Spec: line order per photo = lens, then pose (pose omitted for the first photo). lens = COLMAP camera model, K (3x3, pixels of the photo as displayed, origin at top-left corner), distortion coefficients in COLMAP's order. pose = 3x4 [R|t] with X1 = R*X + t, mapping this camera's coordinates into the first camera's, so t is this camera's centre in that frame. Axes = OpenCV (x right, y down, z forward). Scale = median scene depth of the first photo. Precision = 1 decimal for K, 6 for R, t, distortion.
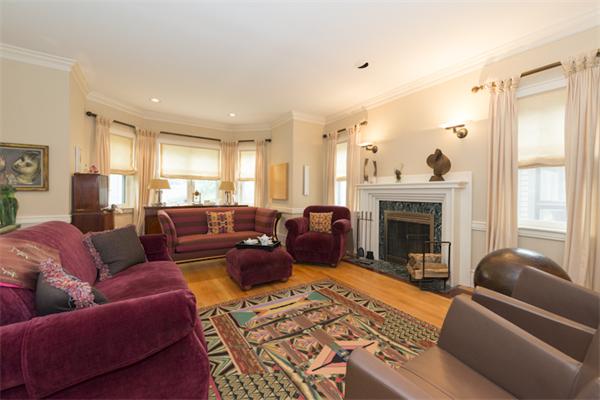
lens RADIAL K [[233.8, 0, 299.7], [0, 233.8, 195.3], [0, 0, 1]] dist [0.009037, -0.000094]
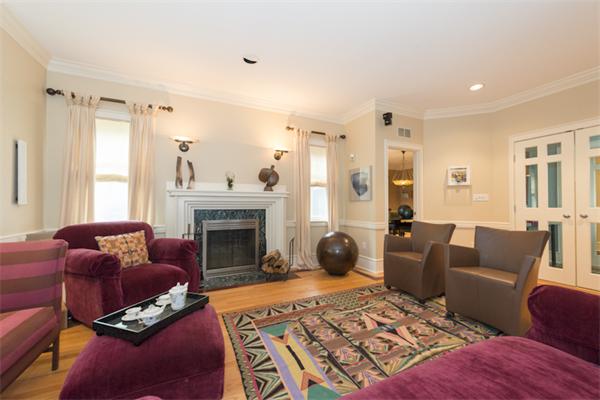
lens RADIAL K [[233.8, 0, 299.7], [0, 233.8, 204.7], [0, 0, 1]] dist [0.009037, -0.000094]
pose [[0.147804, -0.009725, 0.988969, -0.663758], [0.010222, 0.999913, 0.008305, 0.000312], [-0.988964, 0.008881, 0.147891, 0.750007]]
